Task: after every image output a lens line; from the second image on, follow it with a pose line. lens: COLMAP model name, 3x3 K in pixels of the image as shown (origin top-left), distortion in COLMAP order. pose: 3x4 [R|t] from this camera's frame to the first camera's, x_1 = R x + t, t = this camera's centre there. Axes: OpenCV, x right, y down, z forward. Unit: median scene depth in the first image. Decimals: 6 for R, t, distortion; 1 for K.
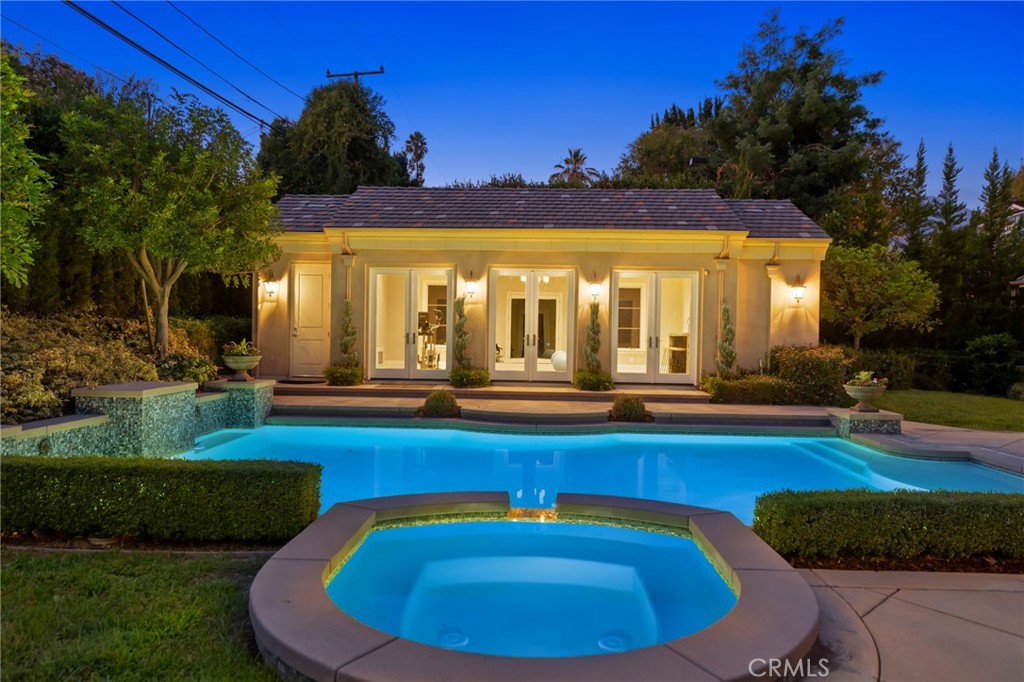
lens RADIAL K [[685.9, 0, 512.0], [0, 685.9, 341.0], [0, 0, 1]] dist [-0.003075, -0.000897]
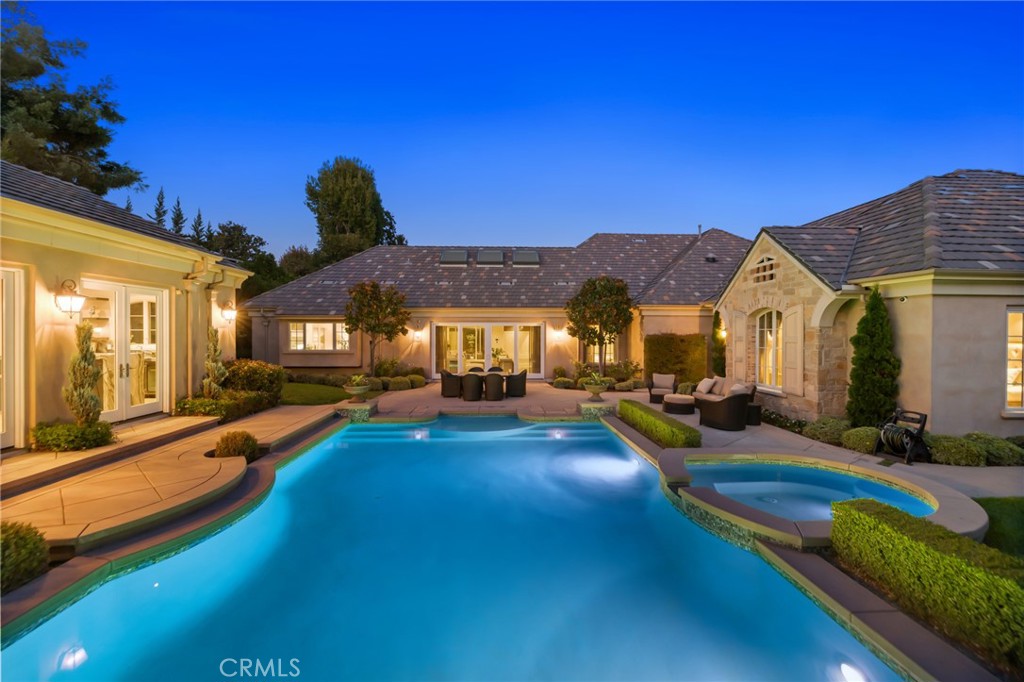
lens RADIAL K [[431.2, 0, 512.0], [0, 431.2, 341.0], [0, 0, 1]] dist [0.000620, 0.000139]
pose [[-0.078658, -0.036055, 0.996249, -0.345436], [0.007208, 0.999299, 0.036735, -0.049157], [-0.996876, 0.010071, -0.078343, 0.574617]]
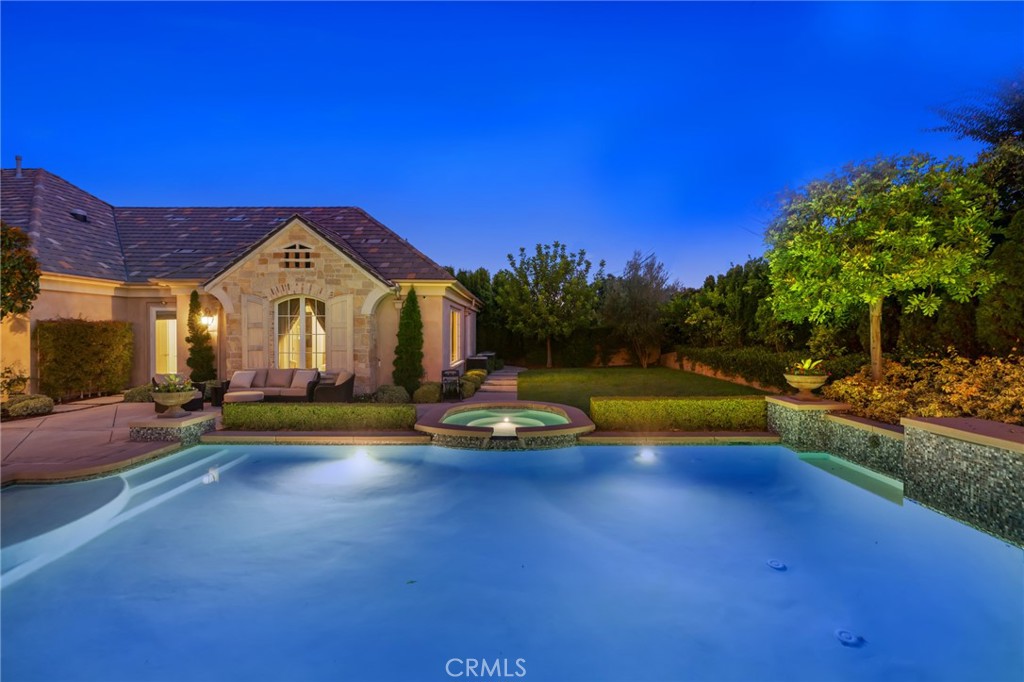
lens RADIAL K [[455.5, 0, 512.0], [0, 455.5, 341.0], [0, 0, 1]] dist [-0.001199, -0.000097]
pose [[-0.999145, -0.019426, -0.036501, 0.026276], [-0.020516, 0.999348, 0.029723, -0.025308], [0.035899, 0.030447, -0.998892, 0.896199]]
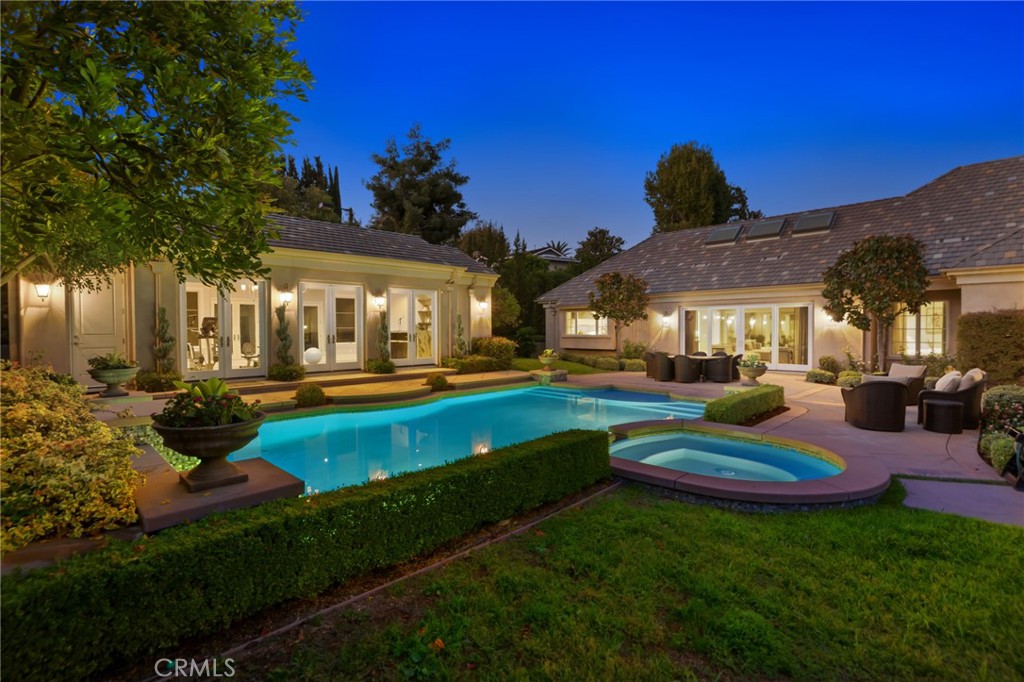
lens RADIAL K [[475.1, 0, 512.0], [0, 475.1, 341.0], [0, 0, 1]] dist [-0.011970, 0.000610]
pose [[0.680195, -0.040039, 0.731936, -0.396689], [0.025488, 0.999195, 0.030973, -0.017087], [-0.732588, -0.002412, 0.680669, 0.144621]]
